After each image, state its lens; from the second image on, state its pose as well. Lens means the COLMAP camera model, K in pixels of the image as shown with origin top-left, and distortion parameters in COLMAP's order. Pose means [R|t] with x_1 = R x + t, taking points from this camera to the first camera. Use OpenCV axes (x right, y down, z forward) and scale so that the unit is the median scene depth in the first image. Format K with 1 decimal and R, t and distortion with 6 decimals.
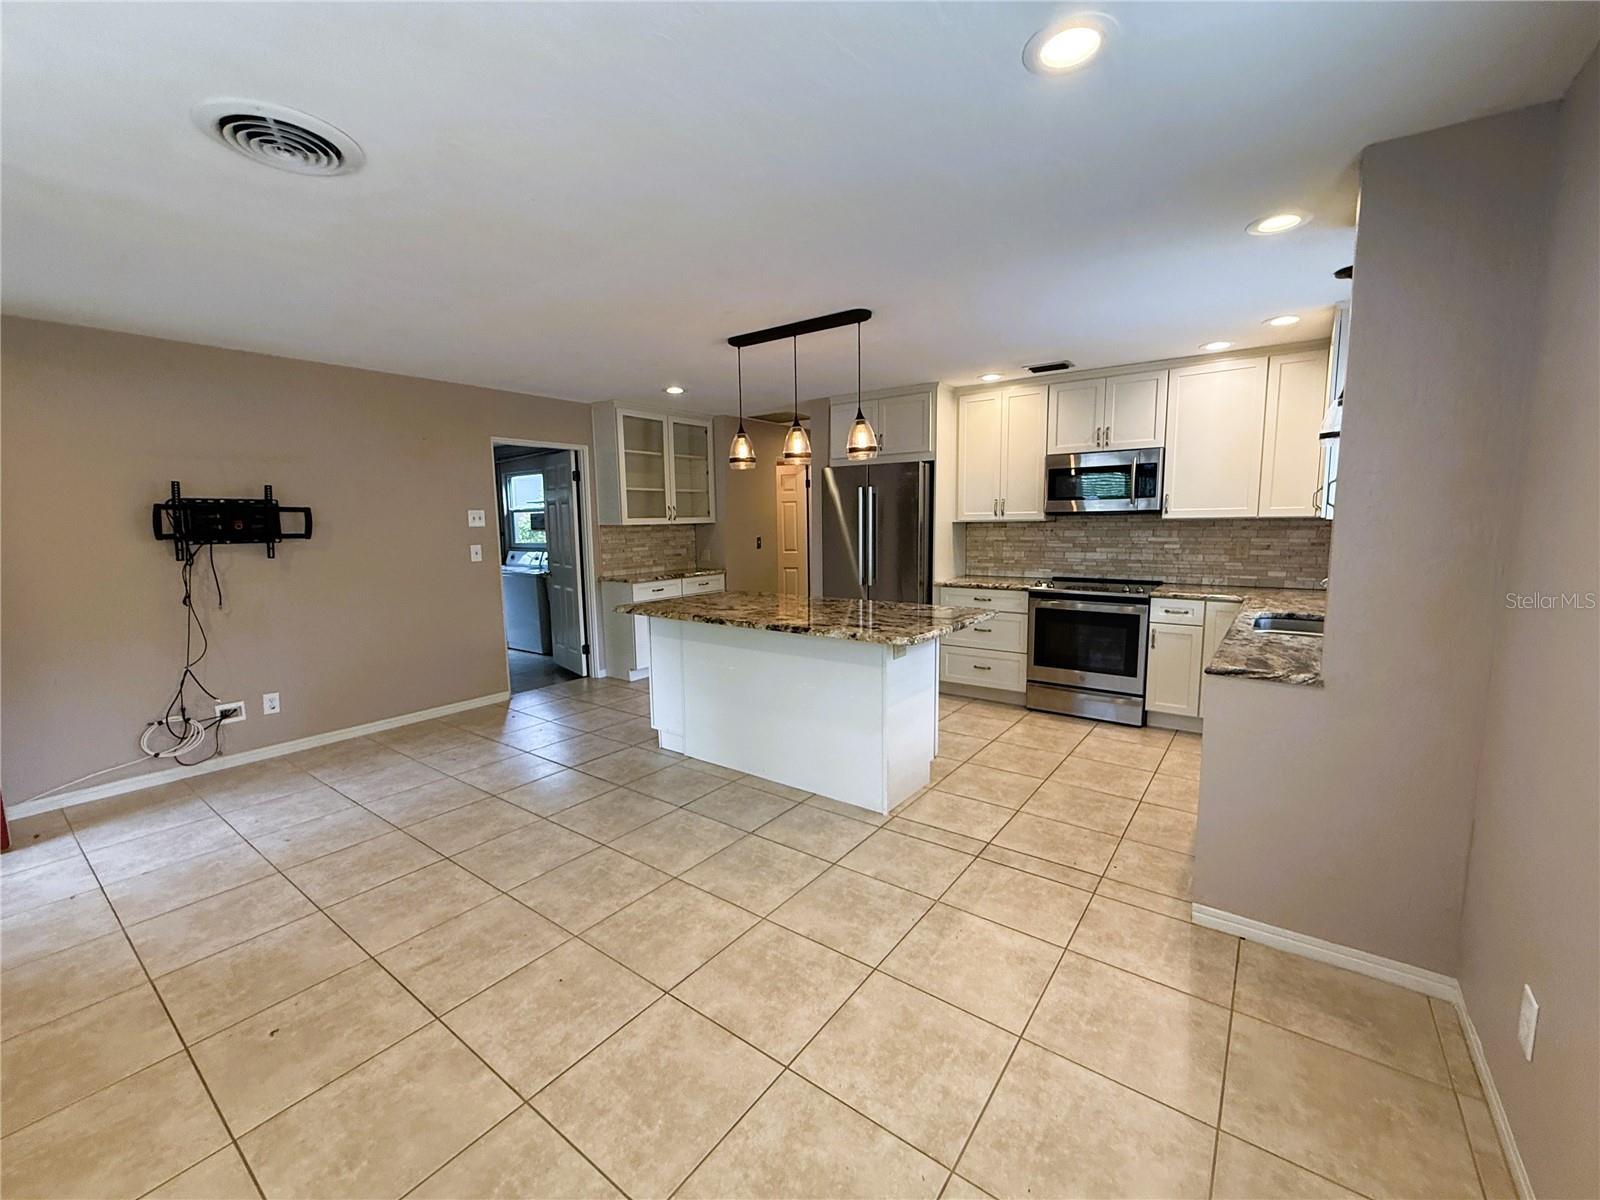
lens RADIAL K [[656.3, 0, 796.6], [0, 656.3, 598.7], [0, 0, 1]] dist [0.000538, 0.000049]
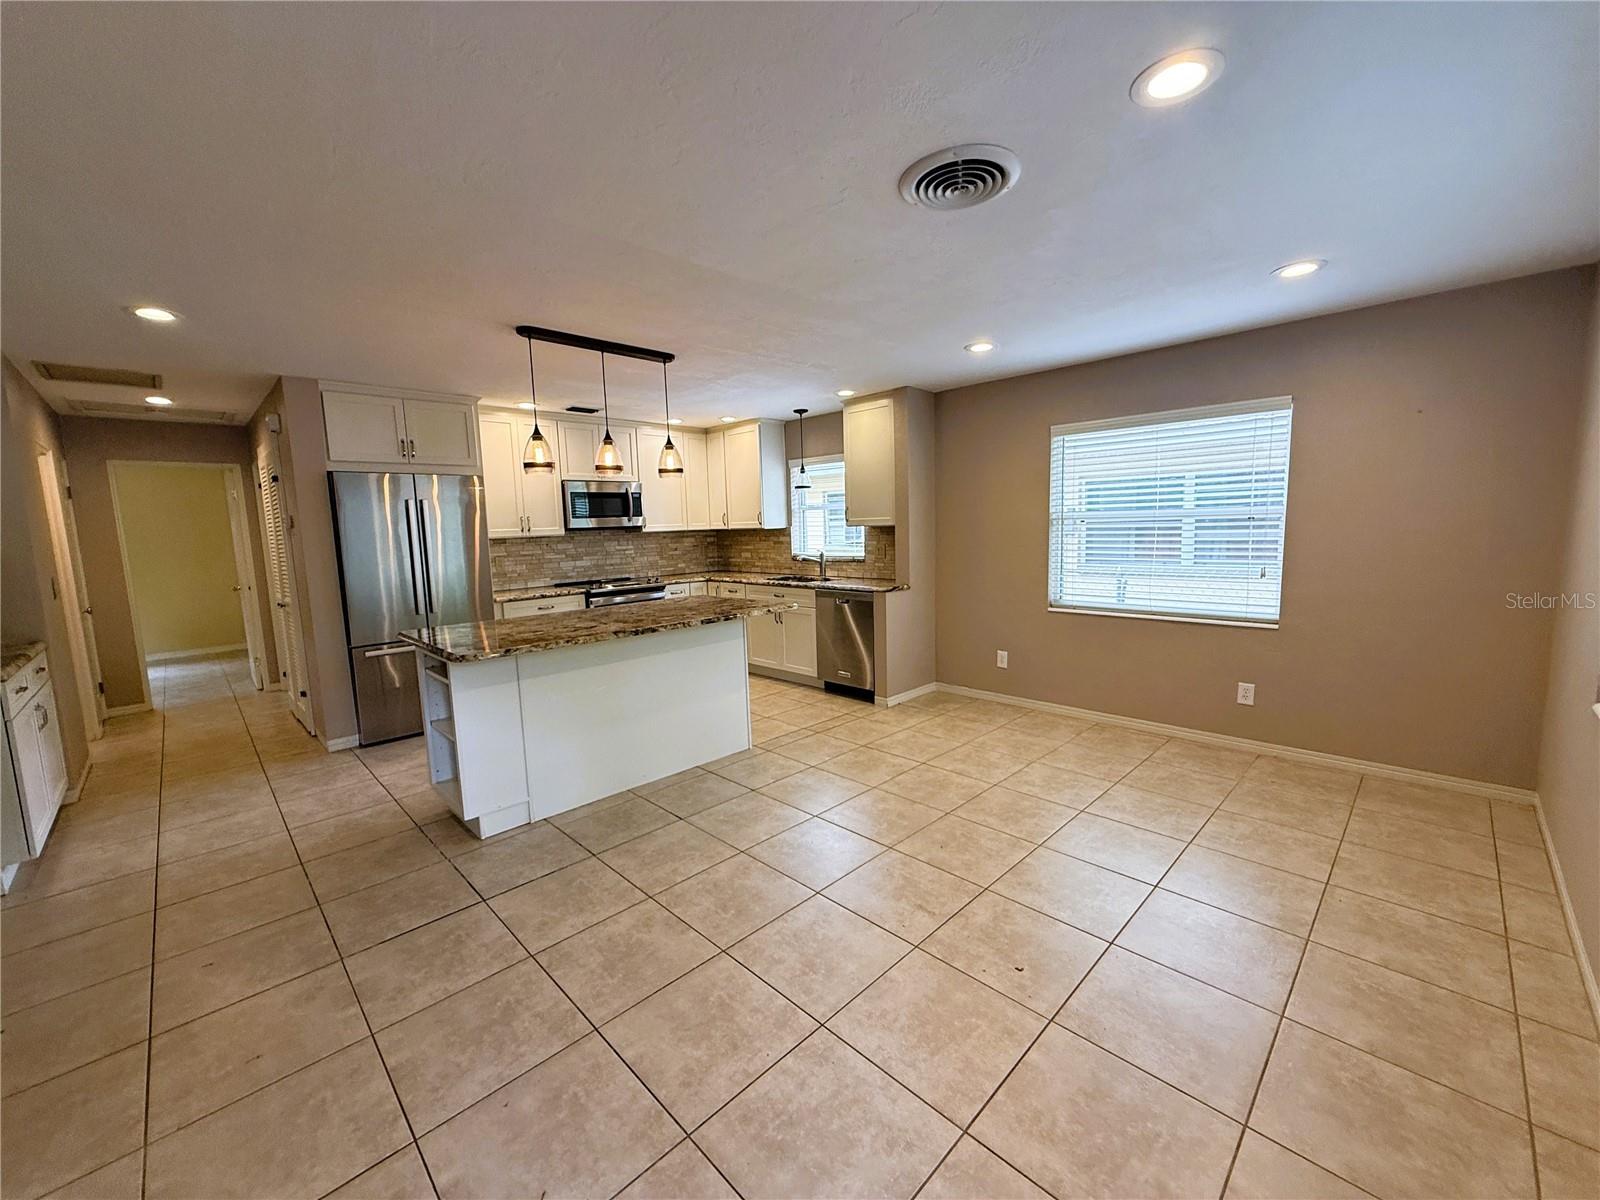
lens RADIAL K [[638.0, 0, 797.3], [0, 638.0, 599.0], [0, 0, 1]] dist [-0.000027, 0.000240]
pose [[0.152940, -0.107436, 0.982378, -0.747304], [0.147628, 0.985402, 0.084783, -0.044634], [-0.977147, 0.132060, 0.166568, 0.445360]]
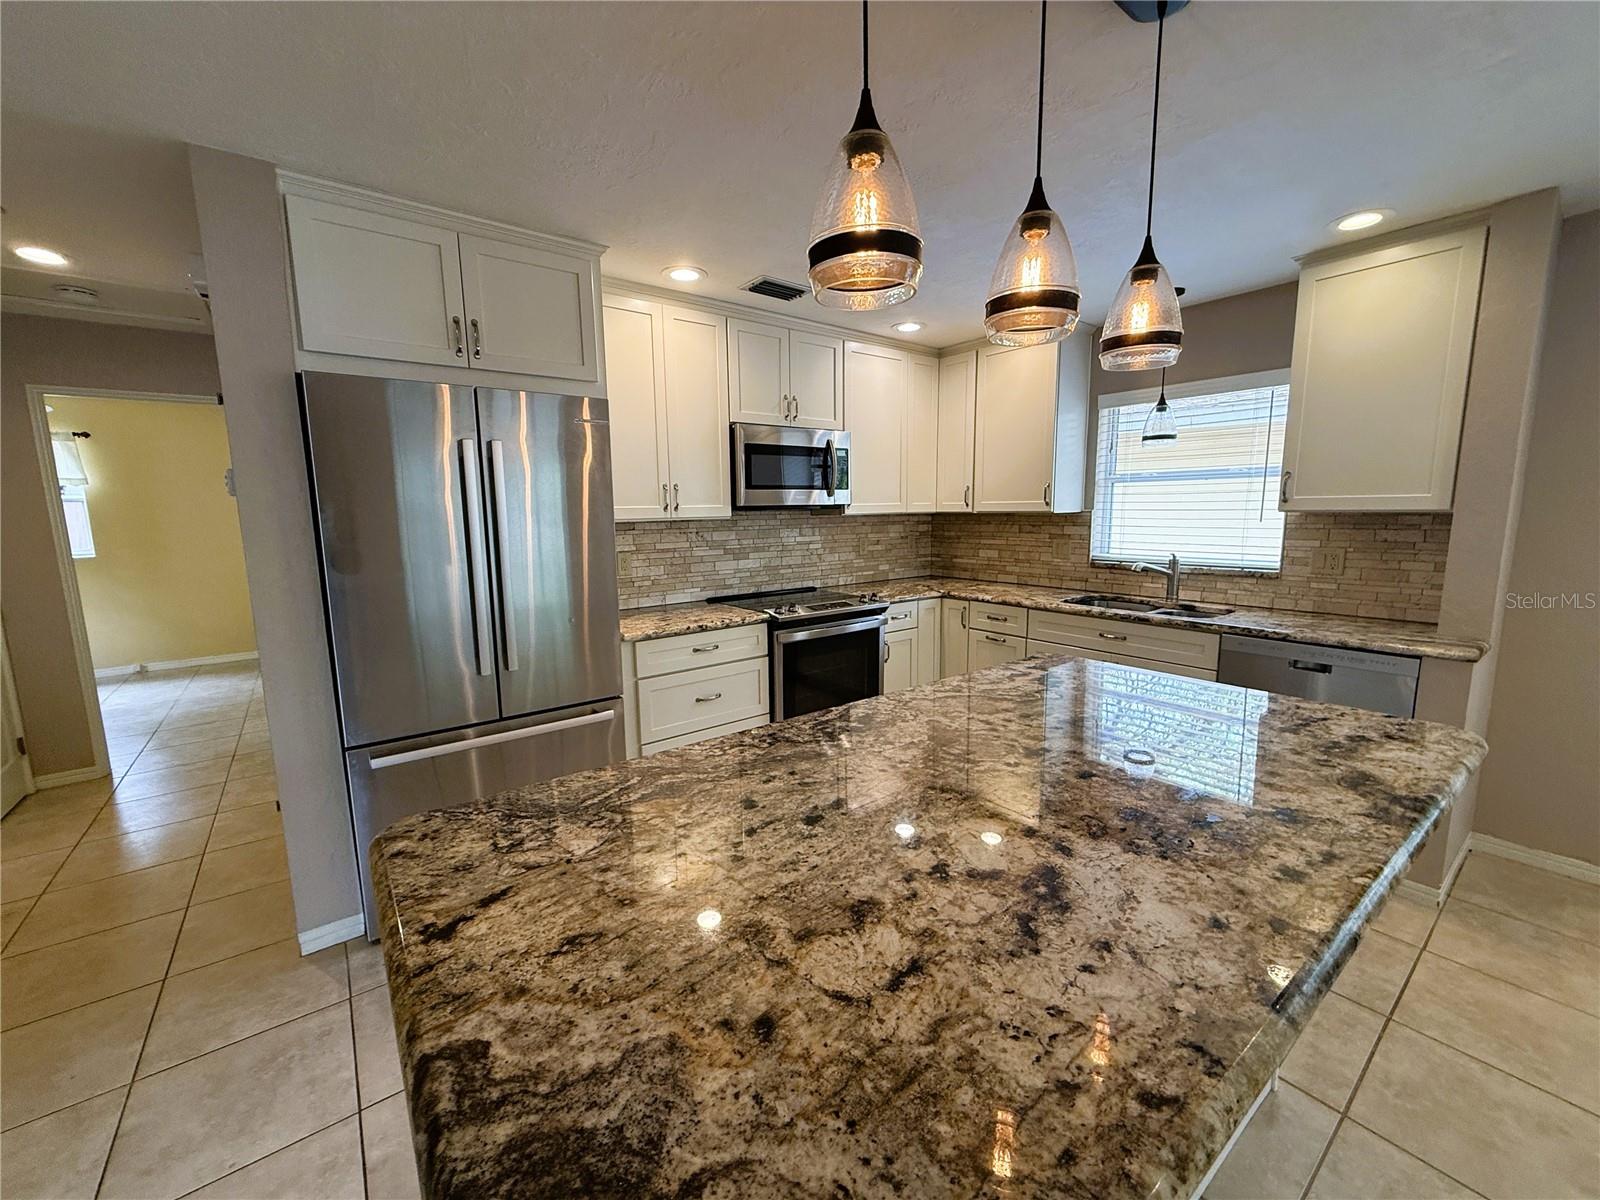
lens RADIAL K [[638.0, 0, 797.3], [0, 638.0, 599.0], [0, 0, 1]] dist [-0.000027, 0.000240]
pose [[0.274764, -0.125468, 0.953290, -0.269251], [0.126565, 0.987542, 0.093497, -0.095442], [-0.953145, 0.094964, 0.287221, 0.803453]]
